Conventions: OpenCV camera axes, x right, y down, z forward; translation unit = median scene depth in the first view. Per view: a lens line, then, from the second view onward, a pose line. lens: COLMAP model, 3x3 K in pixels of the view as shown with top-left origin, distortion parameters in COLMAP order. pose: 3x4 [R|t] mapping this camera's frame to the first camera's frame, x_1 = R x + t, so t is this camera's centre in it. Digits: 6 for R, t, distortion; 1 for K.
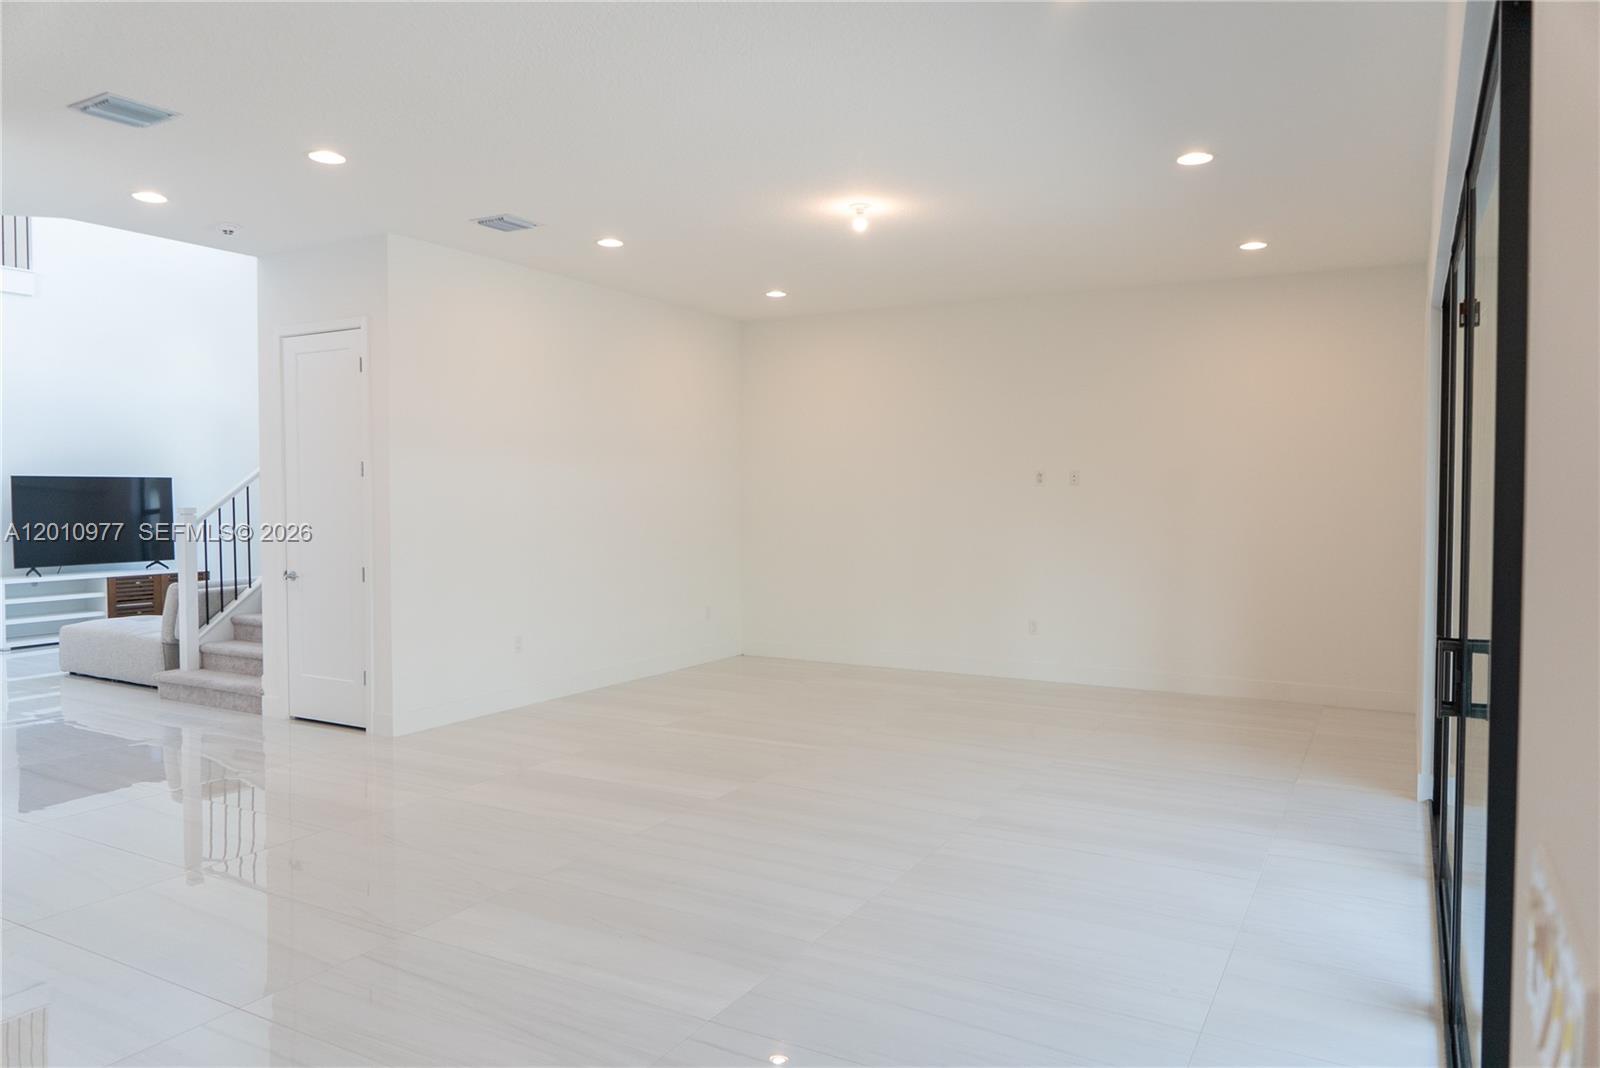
lens RADIAL K [[1082.9, 0, 800.3], [0, 1082.9, 522.2], [0, 0, 1]] dist [-0.033589, 0.029048]
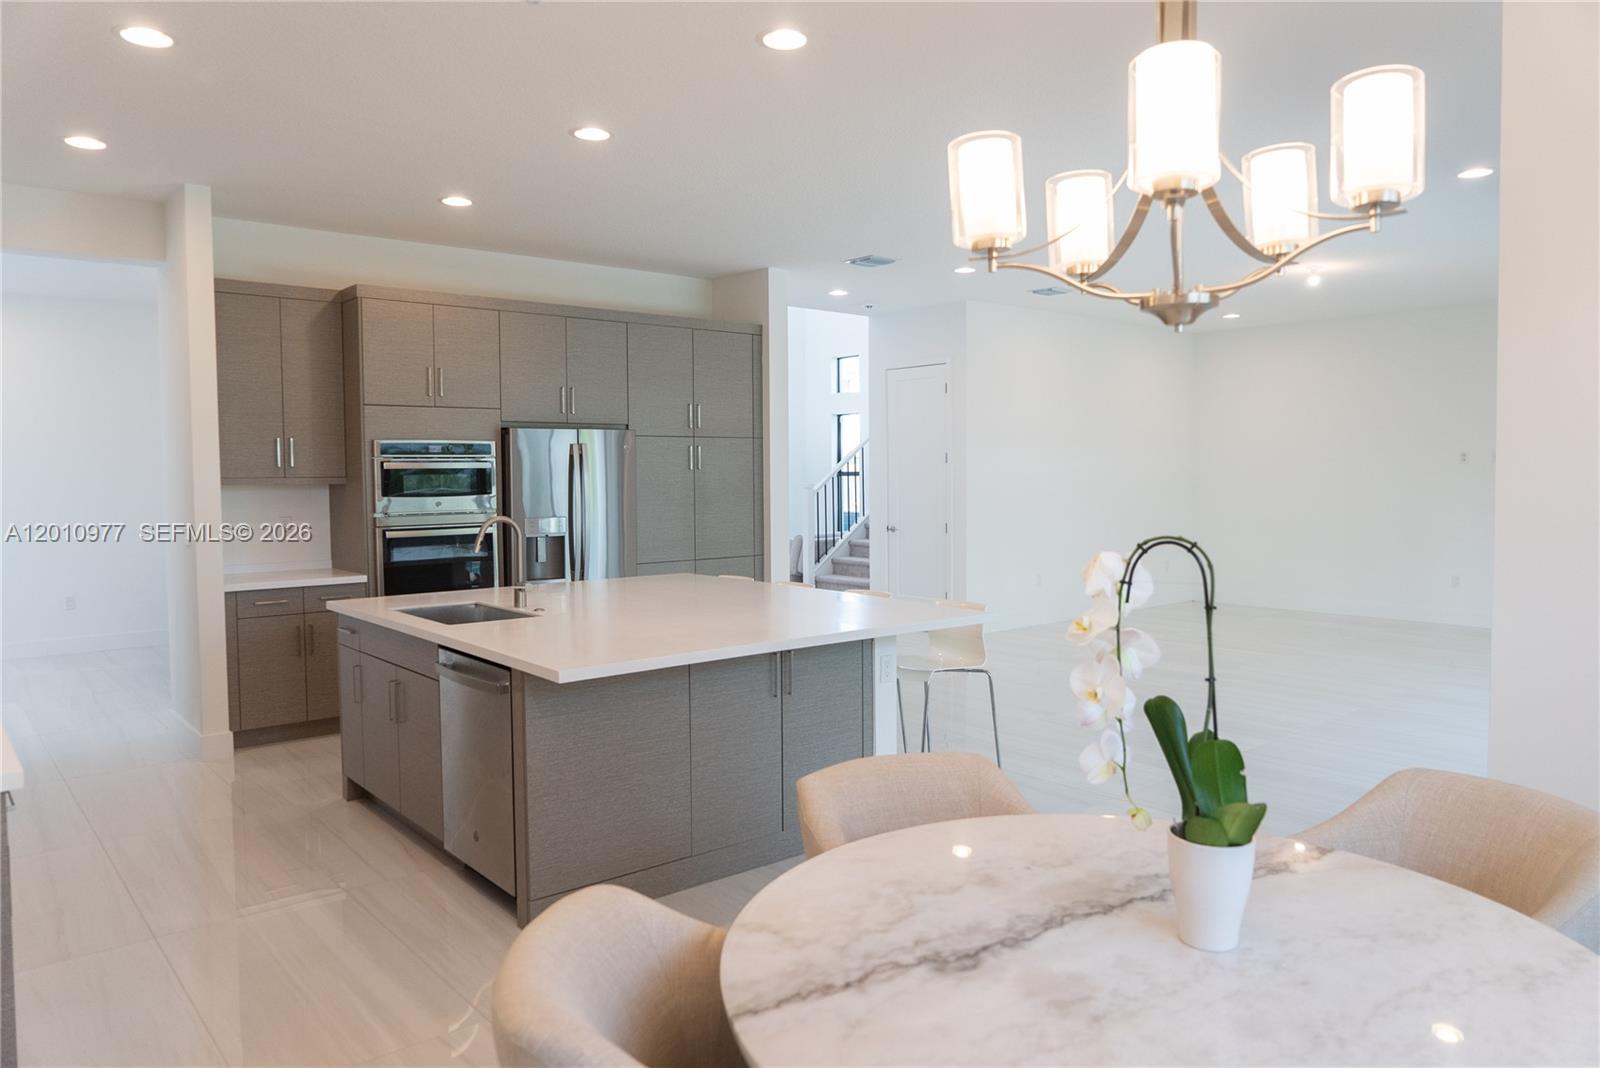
lens RADIAL K [[1082.9, 0, 800.3], [0, 1082.9, 522.2], [0, 0, 1]] dist [-0.033589, 0.029048]
pose [[0.939871, 0.011773, -0.341325, -0.067988], [-0.003970, 0.999715, 0.023551, 0.004427], [0.341505, -0.020780, 0.939650, -0.403071]]
